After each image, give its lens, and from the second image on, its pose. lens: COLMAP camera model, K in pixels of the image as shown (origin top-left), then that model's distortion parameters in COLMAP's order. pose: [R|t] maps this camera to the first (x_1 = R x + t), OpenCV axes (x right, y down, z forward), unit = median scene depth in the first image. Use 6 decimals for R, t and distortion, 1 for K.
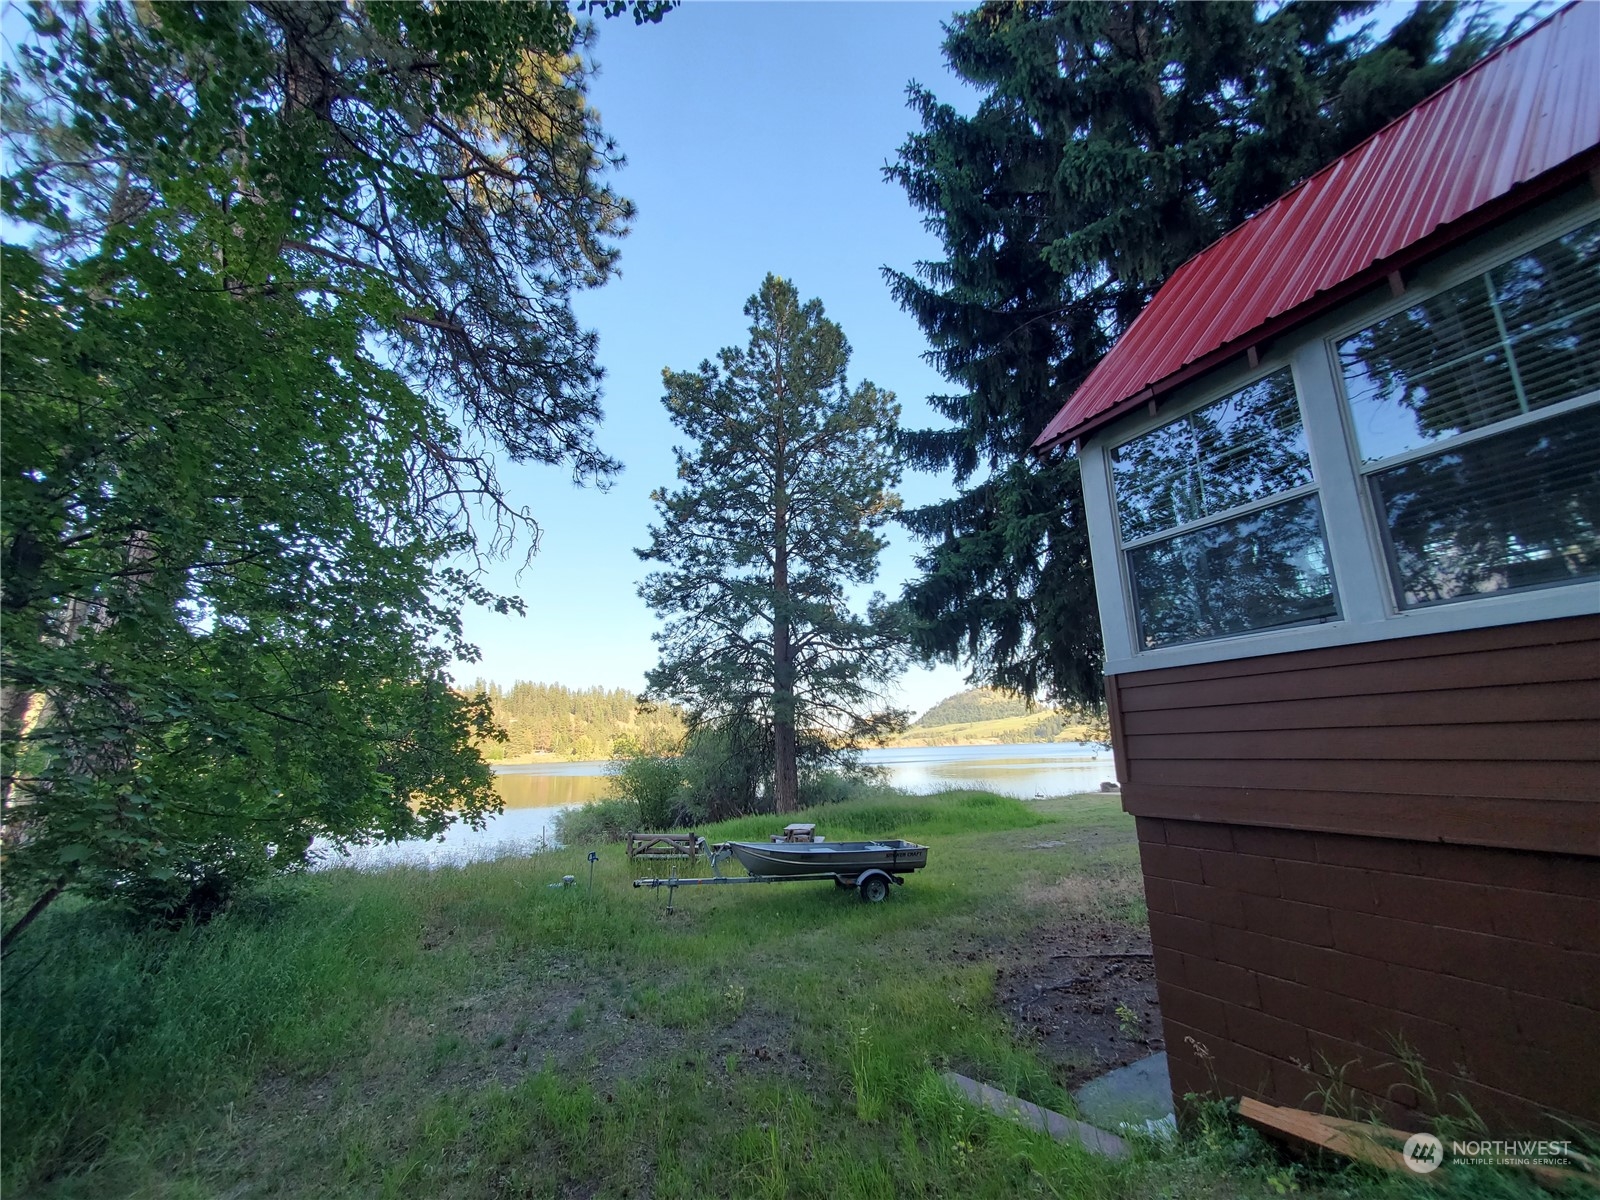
lens RADIAL K [[636.0, 0, 809.0], [0, 636.0, 615.6], [0, 0, 1]] dist [0.000982, -0.000104]
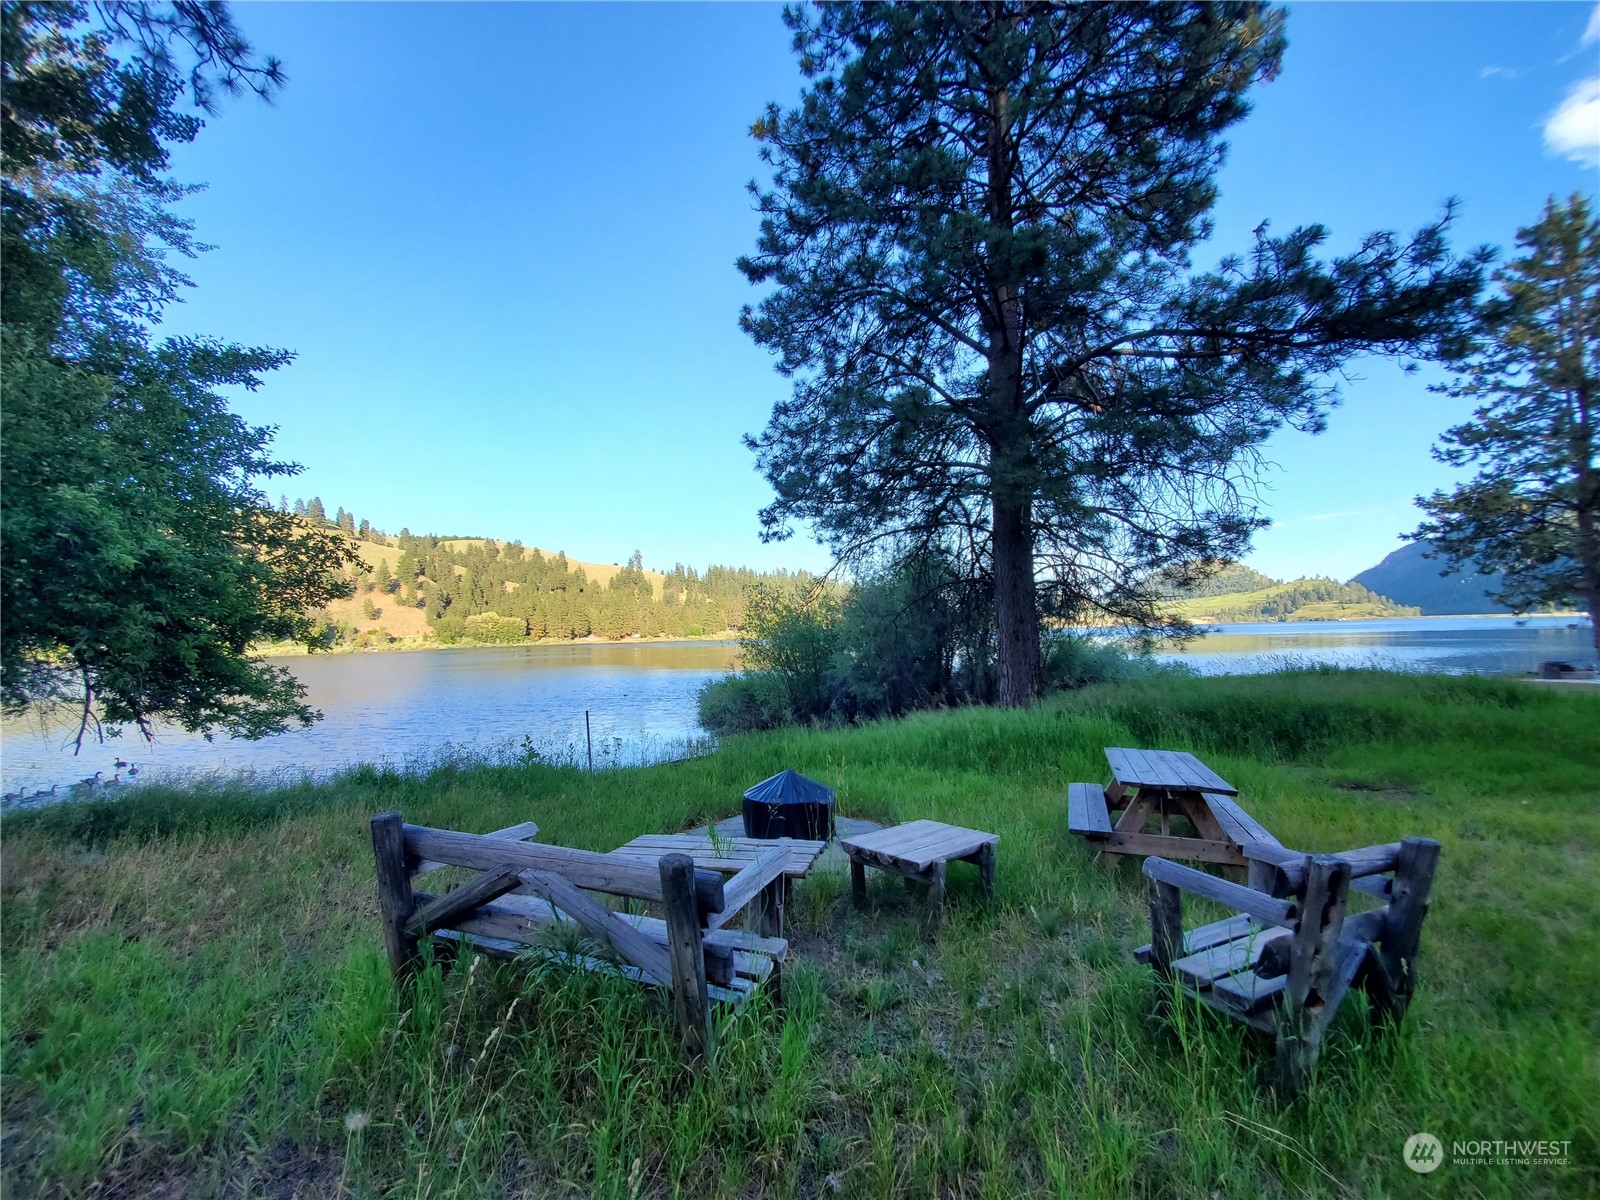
lens RADIAL K [[636.0, 0, 809.0], [0, 636.0, 615.6], [0, 0, 1]] dist [0.000982, -0.000104]
pose [[0.961063, -0.003755, -0.276302, -0.046848], [0.054822, 0.982623, 0.177334, 0.109964], [0.270835, -0.185577, 0.944568, 0.372202]]
